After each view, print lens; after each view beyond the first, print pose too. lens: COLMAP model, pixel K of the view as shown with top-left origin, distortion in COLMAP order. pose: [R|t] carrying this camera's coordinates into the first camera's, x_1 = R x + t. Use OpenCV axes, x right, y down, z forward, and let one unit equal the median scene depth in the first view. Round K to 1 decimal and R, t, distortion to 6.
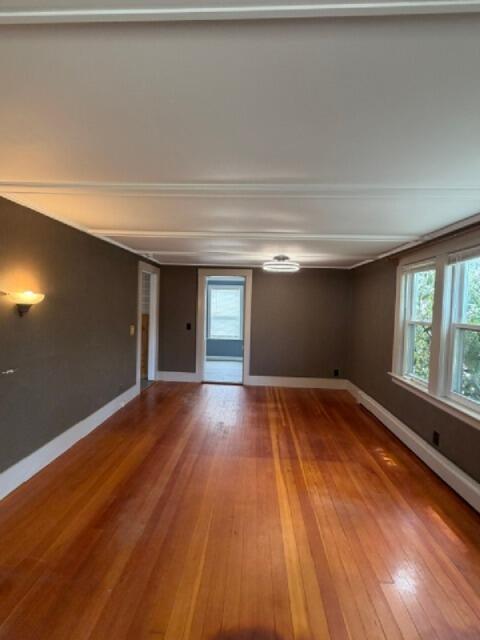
lens RADIAL K [[315.8, 0, 240.0], [0, 315.8, 320.0], [0, 0, 1]] dist [-0.001506, 0.000882]
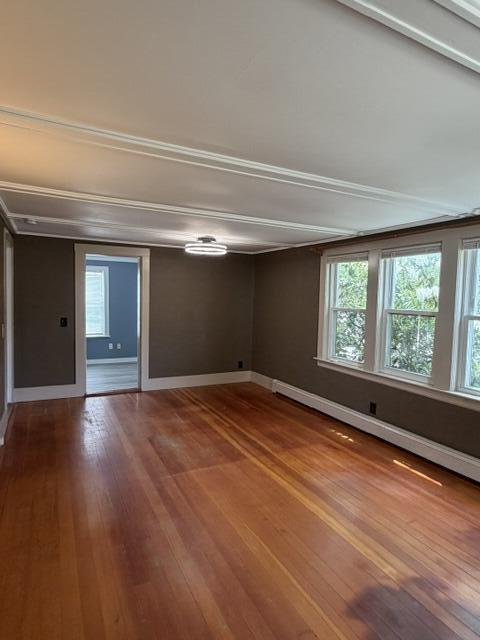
lens RADIAL K [[380.8, 0, 250.1], [0, 380.8, 321.4], [0, 0, 1]] dist [0.002134, 0.000405]
pose [[0.853459, -0.043373, 0.519352, -0.350418], [0.024851, 0.998784, 0.042574, -0.011745], [-0.520567, -0.023429, 0.853499, 0.032776]]
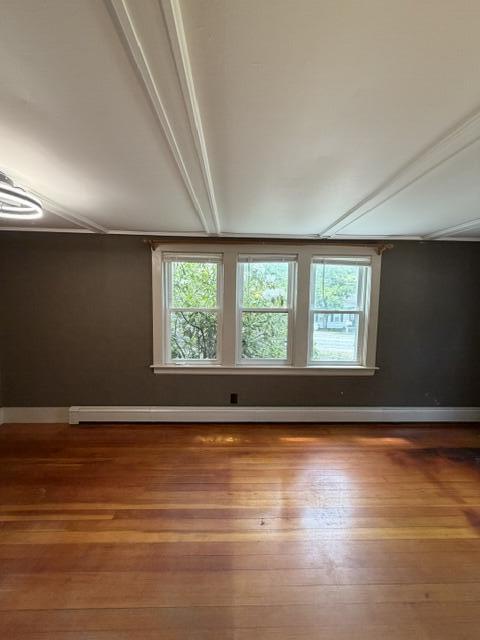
lens RADIAL K [[251.5, 0, 240.0], [0, 251.5, 320.0], [0, 0, 1]] dist [0.001966, 0.000395]
pose [[-0.094725, -0.108266, 0.989599, -0.259780], [0.027924, 0.993388, 0.111354, -0.039919], [-0.995112, 0.038182, -0.091076, 0.771797]]
